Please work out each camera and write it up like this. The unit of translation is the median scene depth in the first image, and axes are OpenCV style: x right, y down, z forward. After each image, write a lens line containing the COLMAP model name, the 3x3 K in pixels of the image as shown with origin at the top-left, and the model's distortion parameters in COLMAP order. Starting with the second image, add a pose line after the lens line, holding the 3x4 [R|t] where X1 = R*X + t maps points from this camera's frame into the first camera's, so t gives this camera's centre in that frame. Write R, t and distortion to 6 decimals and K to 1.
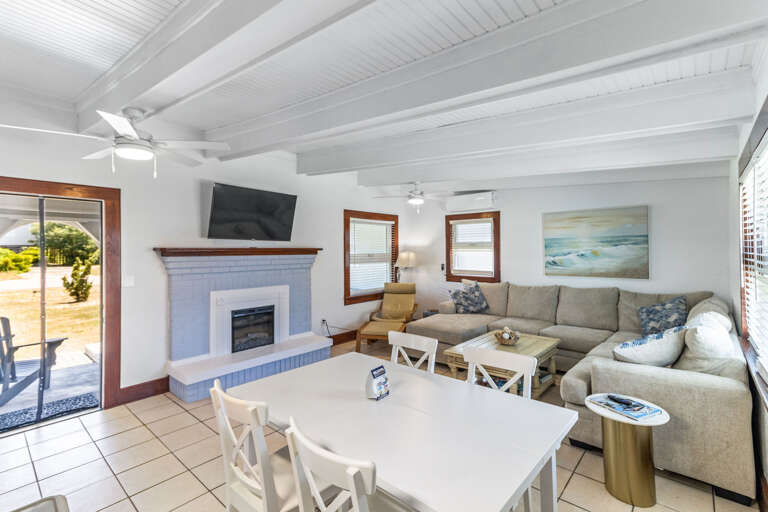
lens RADIAL K [[353.3, 0, 384.4], [0, 353.3, 252.7], [0, 0, 1]] dist [0.005717, -0.001430]
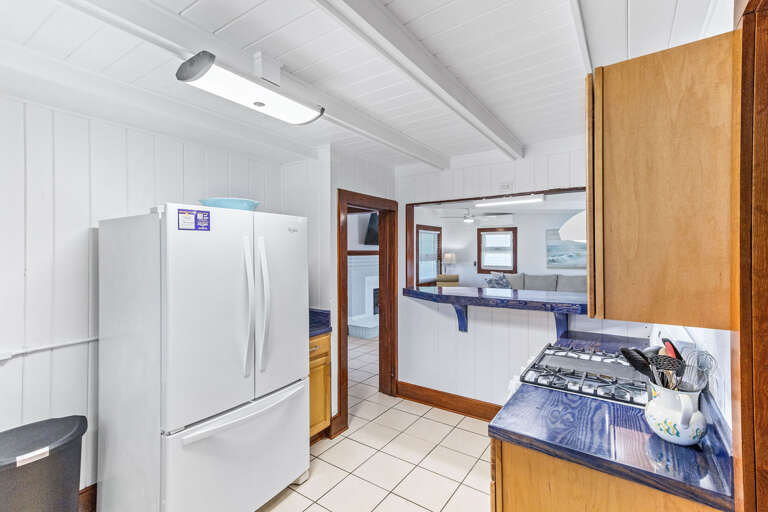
lens RADIAL K [[353.3, 0, 383.5], [0, 353.3, 253.9], [0, 0, 1]] dist [0.005717, -0.001430]
pose [[0.993438, 0.006146, 0.114207, -0.418242], [-0.006303, 0.999980, 0.001015, 0.000856], [-0.114199, -0.001728, 0.993456, -0.452056]]
